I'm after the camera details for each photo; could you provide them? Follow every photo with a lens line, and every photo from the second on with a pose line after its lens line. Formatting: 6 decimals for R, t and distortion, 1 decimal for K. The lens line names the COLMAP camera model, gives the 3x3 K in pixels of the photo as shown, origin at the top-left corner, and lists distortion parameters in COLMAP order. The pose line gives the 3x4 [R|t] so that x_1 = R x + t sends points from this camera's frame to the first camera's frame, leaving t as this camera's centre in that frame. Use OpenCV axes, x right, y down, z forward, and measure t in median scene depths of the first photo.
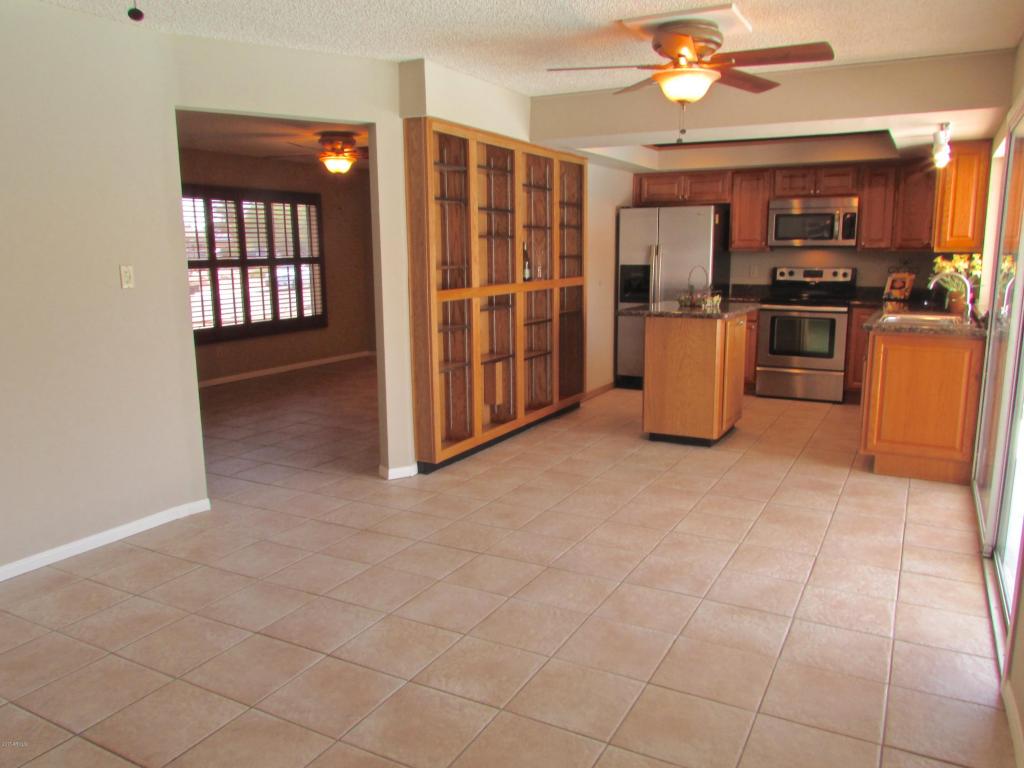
lens RADIAL K [[739.1, 0, 527.1], [0, 739.1, 377.1], [0, 0, 1]] dist [-0.015594, 0.010599]
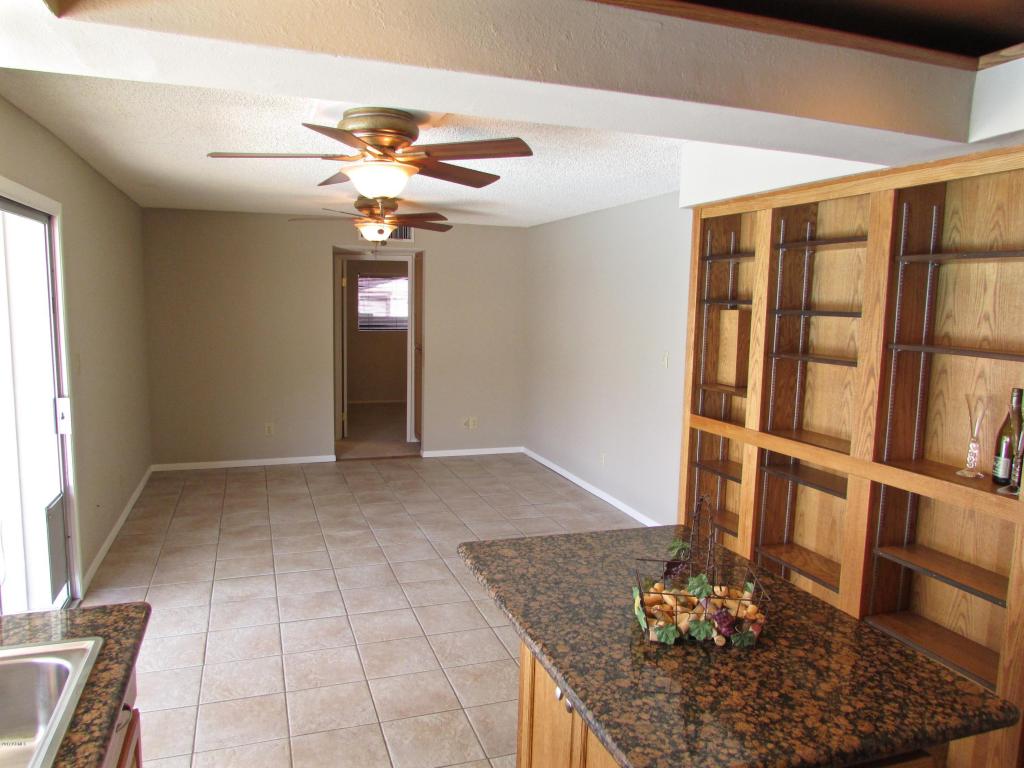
lens RADIAL K [[739.1, 0, 514.3], [0, 739.1, 390.2], [0, 0, 1]] dist [-0.015594, 0.010599]
pose [[-0.671295, 0.082161, -0.736622, 0.487983], [-0.144712, 0.960182, 0.238975, -0.247536], [0.726926, 0.267020, -0.632676, 1.101218]]
